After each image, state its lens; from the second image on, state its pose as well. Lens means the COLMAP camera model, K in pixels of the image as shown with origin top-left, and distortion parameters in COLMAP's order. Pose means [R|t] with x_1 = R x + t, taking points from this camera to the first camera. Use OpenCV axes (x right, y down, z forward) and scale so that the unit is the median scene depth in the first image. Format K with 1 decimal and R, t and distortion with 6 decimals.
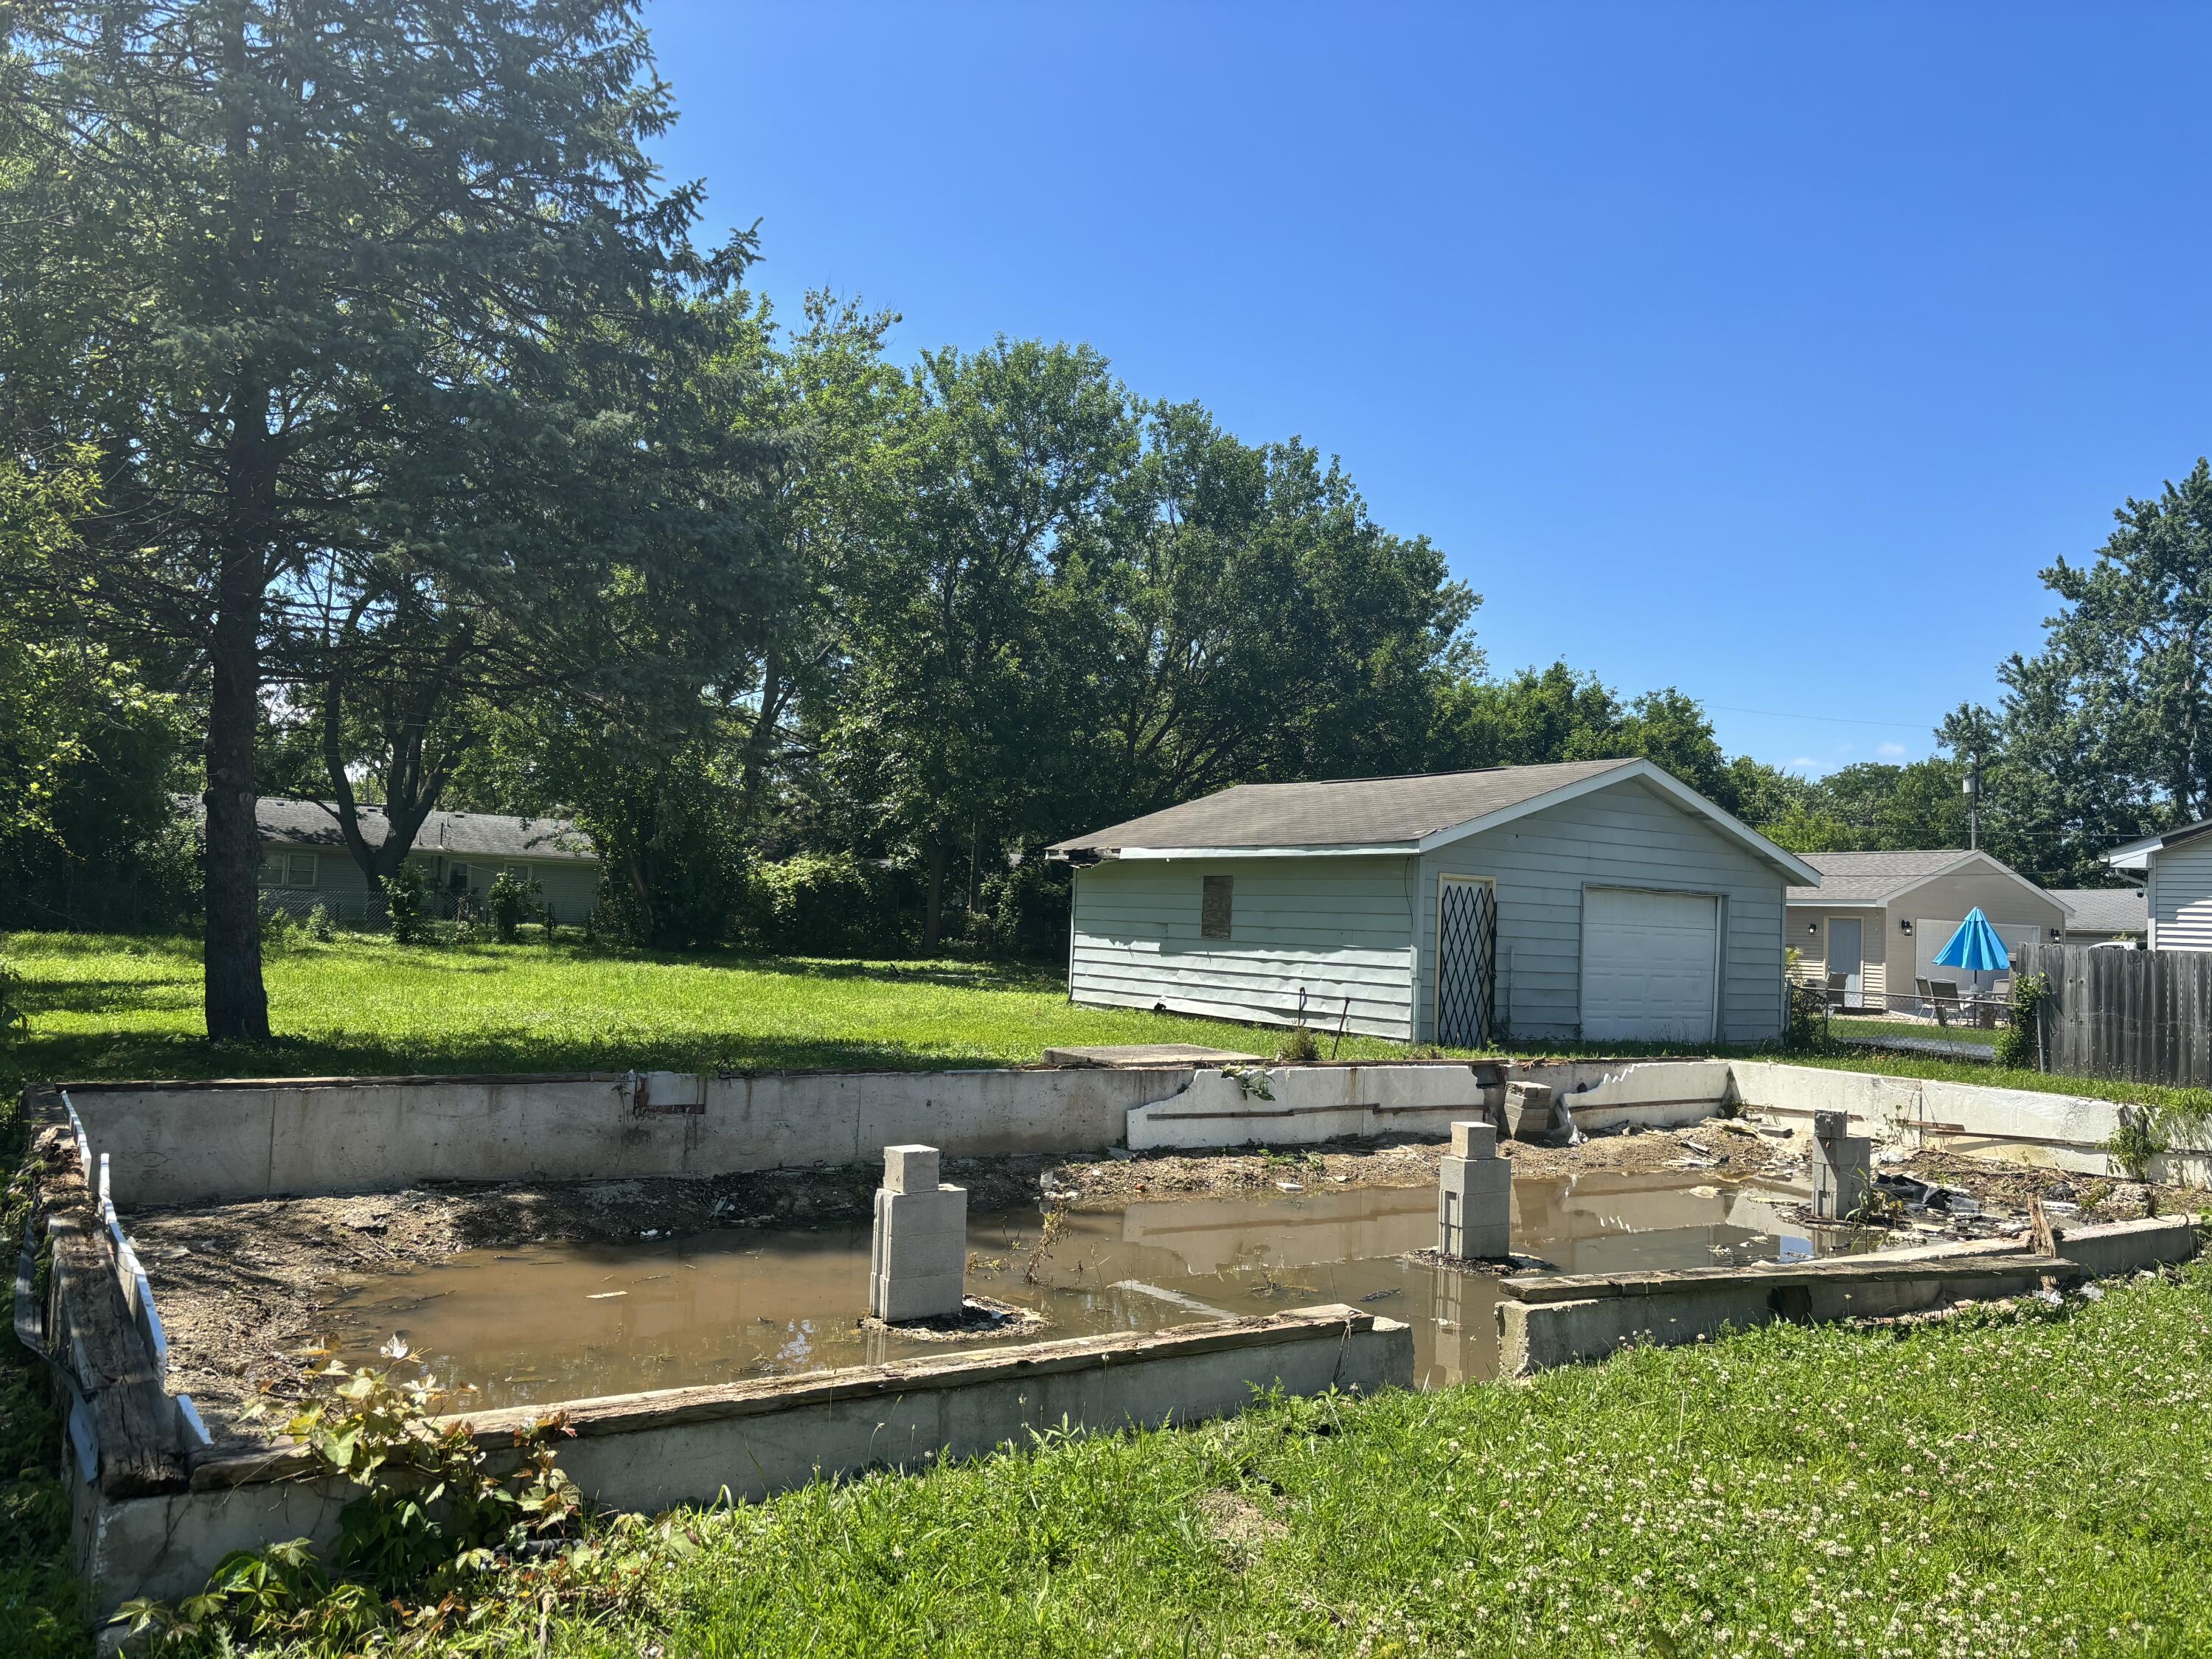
lens RADIAL K [[1677.8, 0, 1103.2], [0, 1677.8, 812.8], [0, 0, 1]] dist [0.048990, -0.059457]
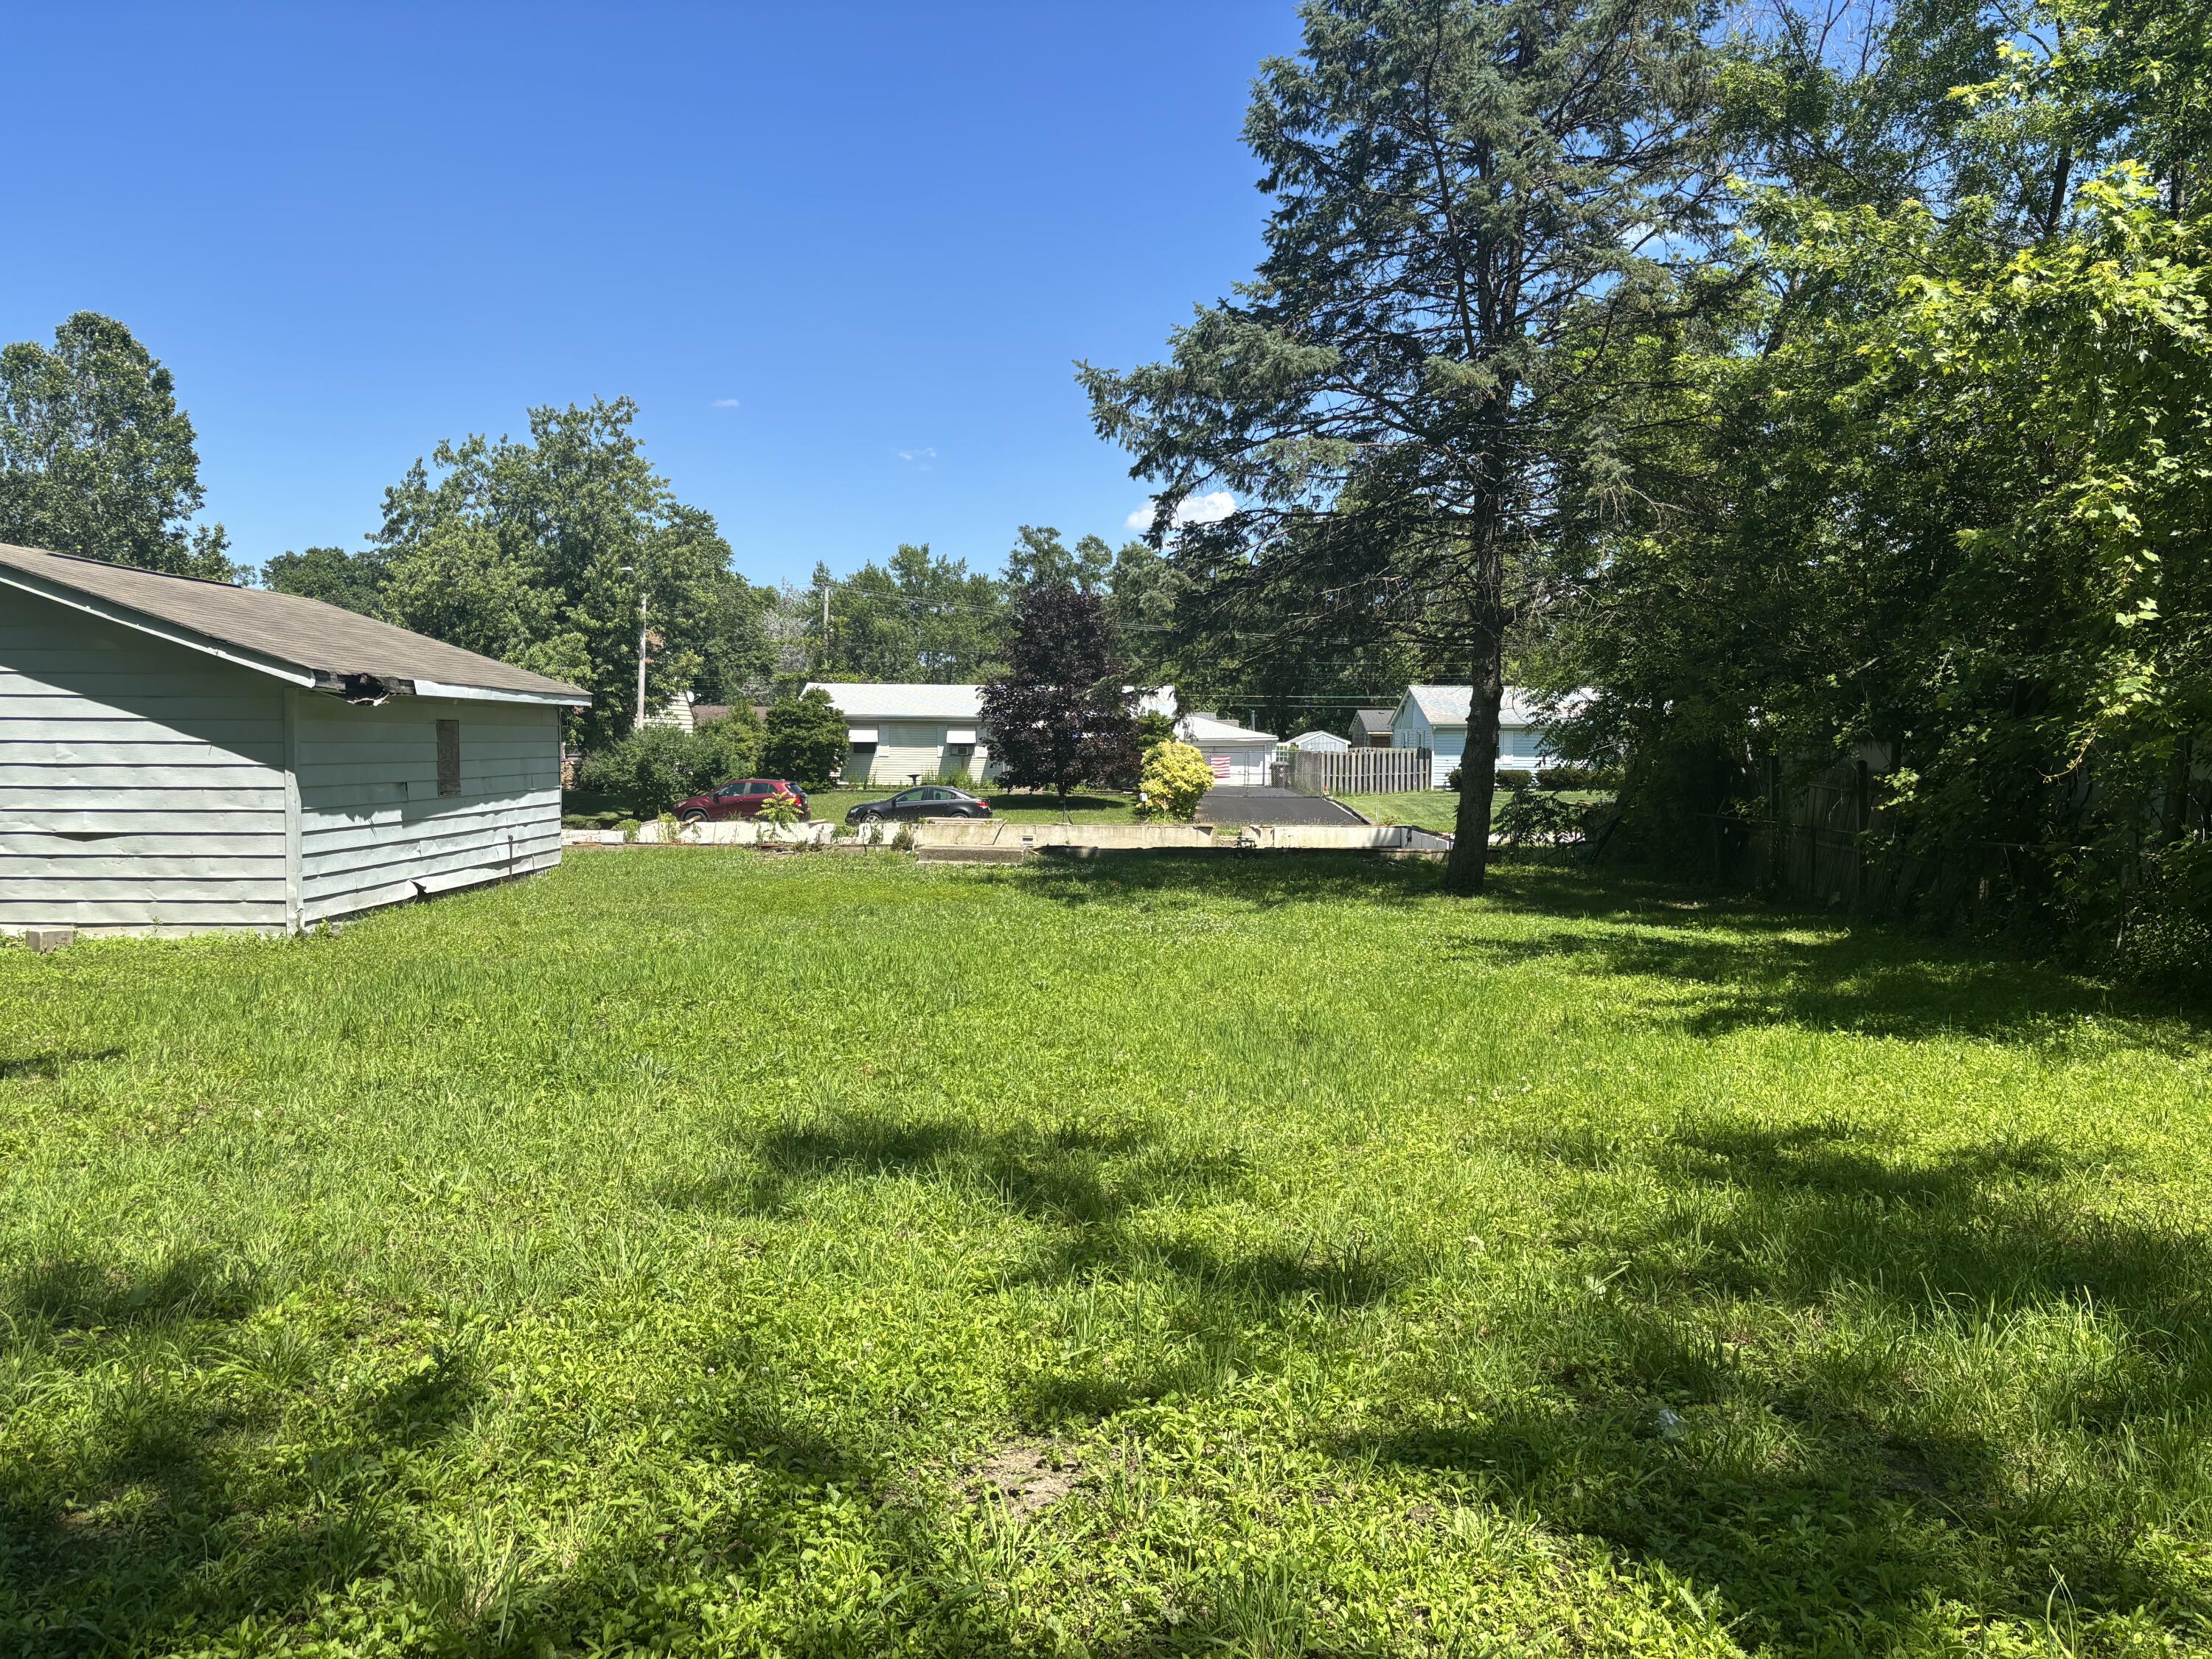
lens RADIAL K [[1672.8, 0, 1091.5], [0, 1672.8, 829.9], [0, 0, 1]] dist [0.054194, -0.055874]
pose [[-0.846136, -0.071457, 0.528155, -0.387393], [-0.072312, 0.997200, 0.019069, 0.031699], [-0.528038, -0.022057, -0.848934, 0.924872]]
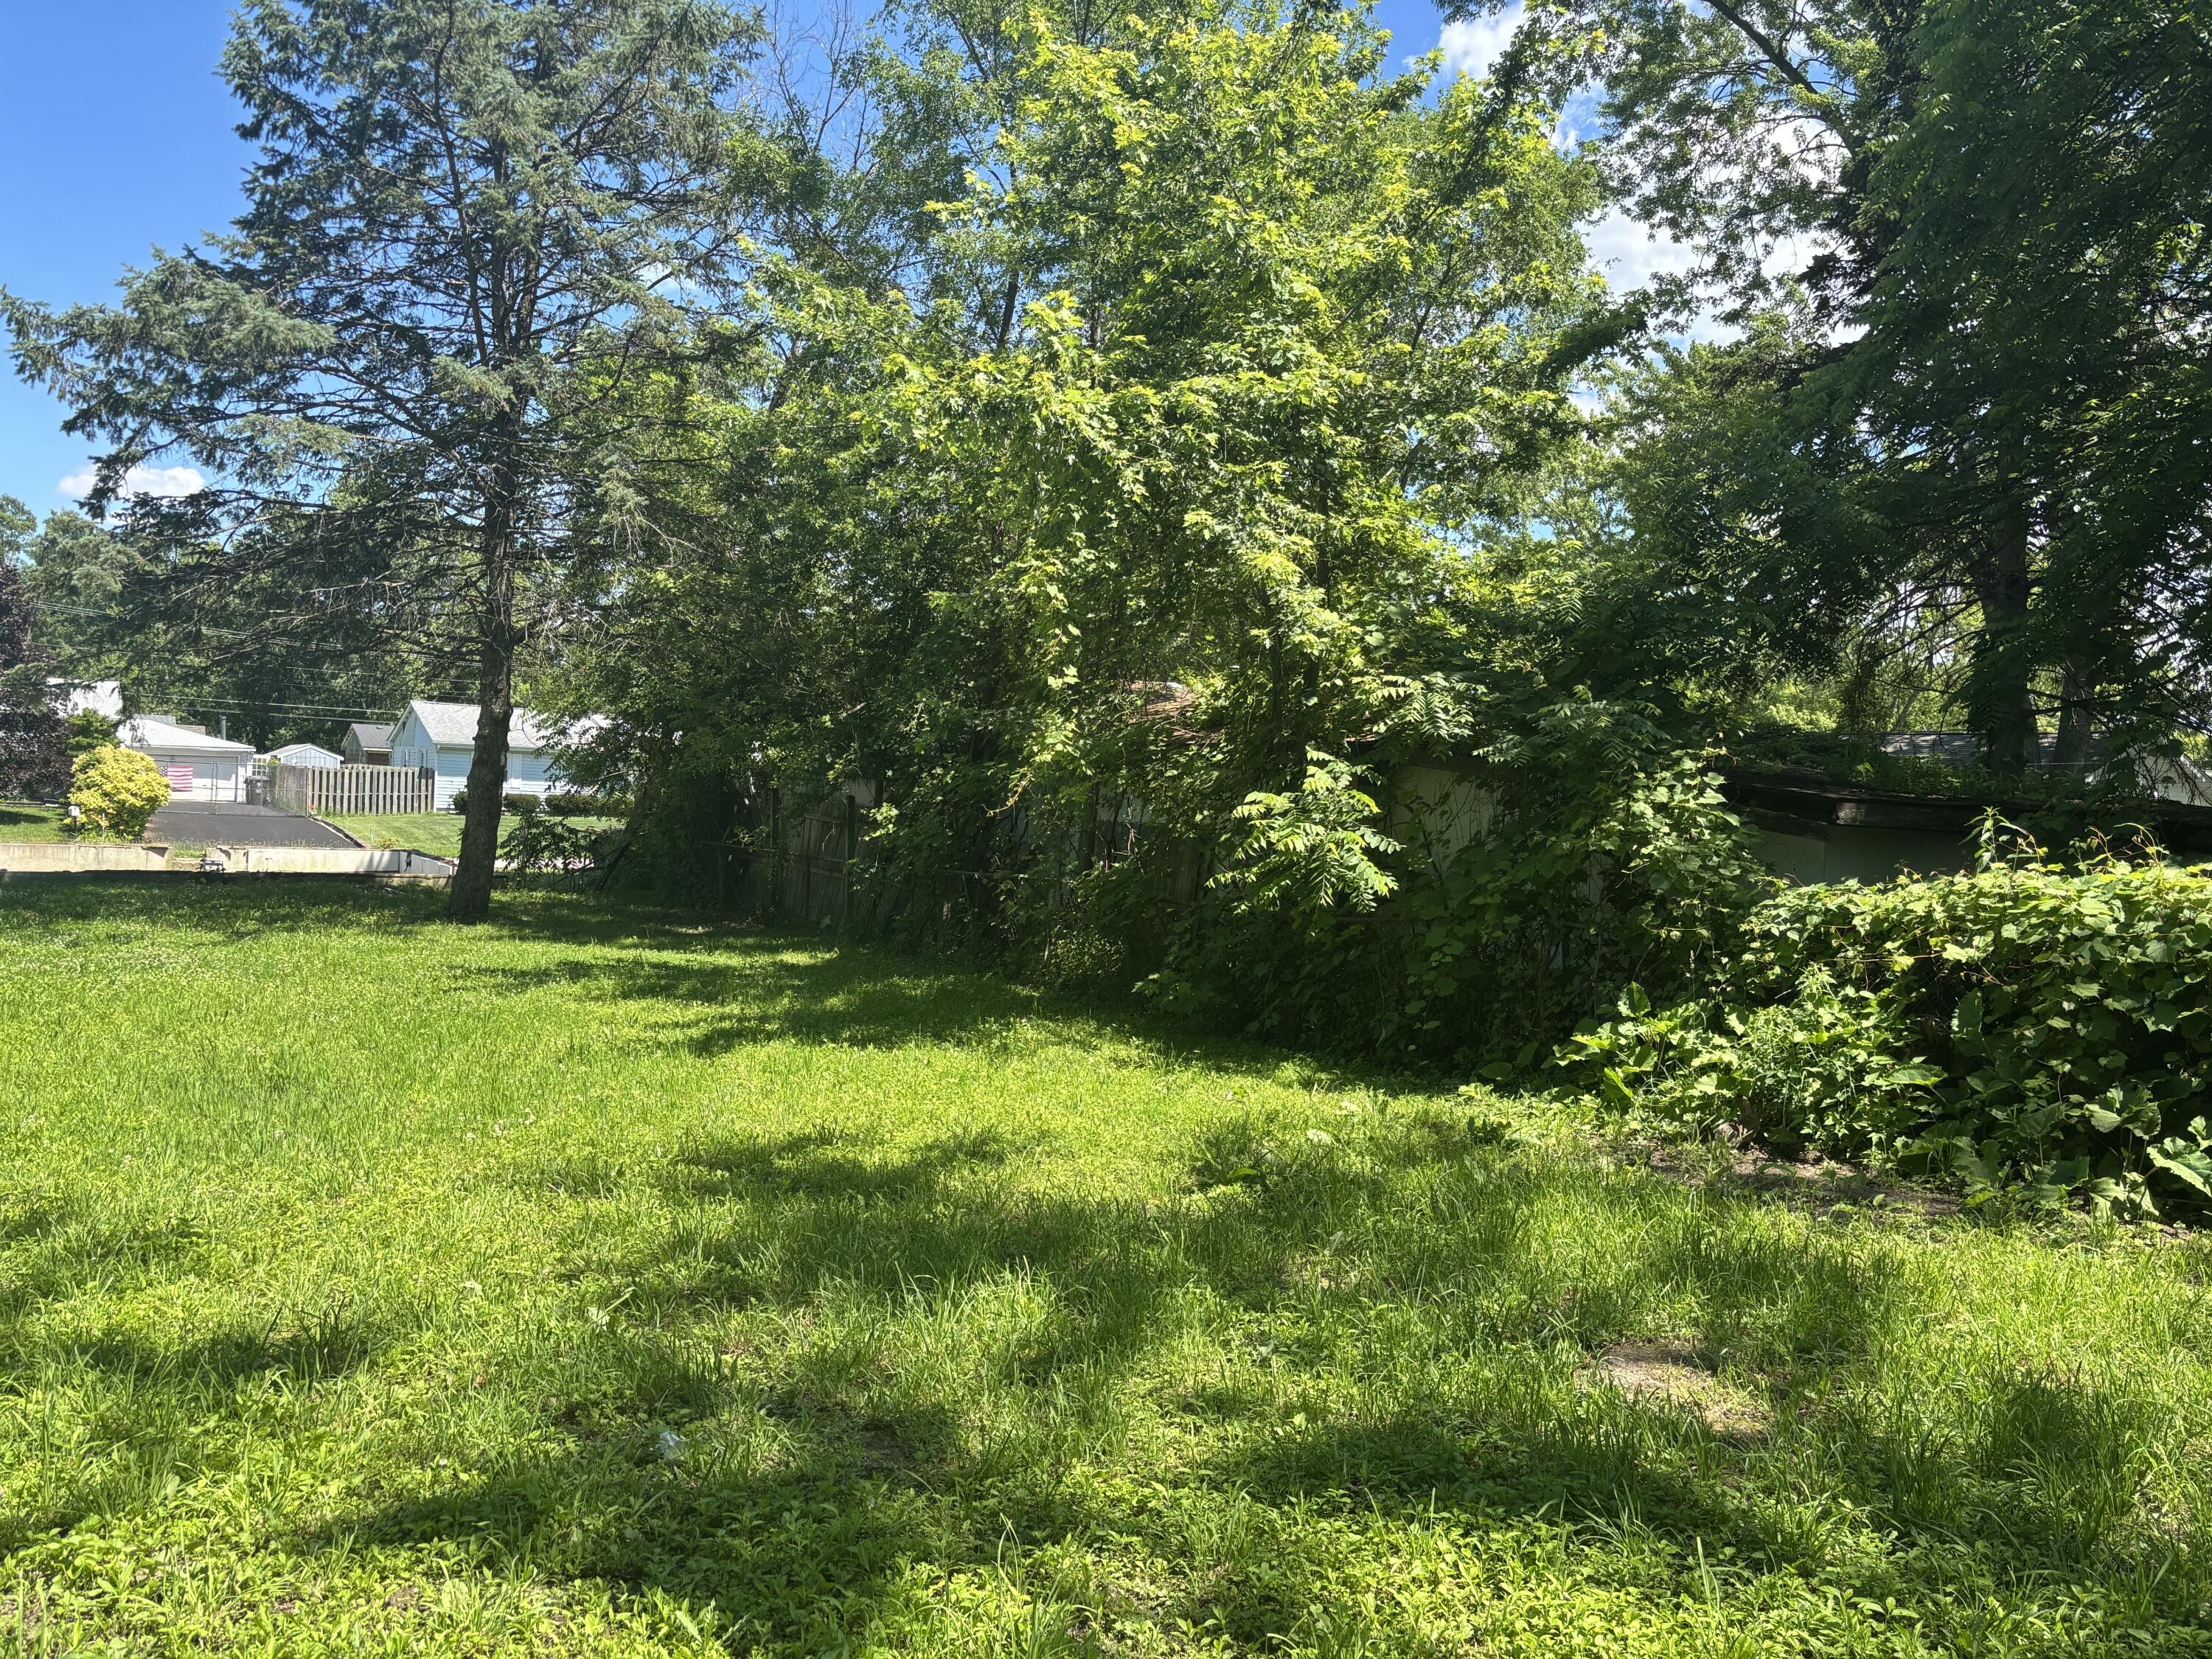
lens RADIAL K [[1675.3, 0, 1087.4], [0, 1675.3, 833.0], [0, 0, 1]] dist [0.024577, -0.003907]
pose [[-0.996355, -0.084442, -0.012083, -0.386509], [-0.083885, 0.995636, -0.040887, 0.032007], [0.015483, -0.039725, -0.999091, 0.922759]]
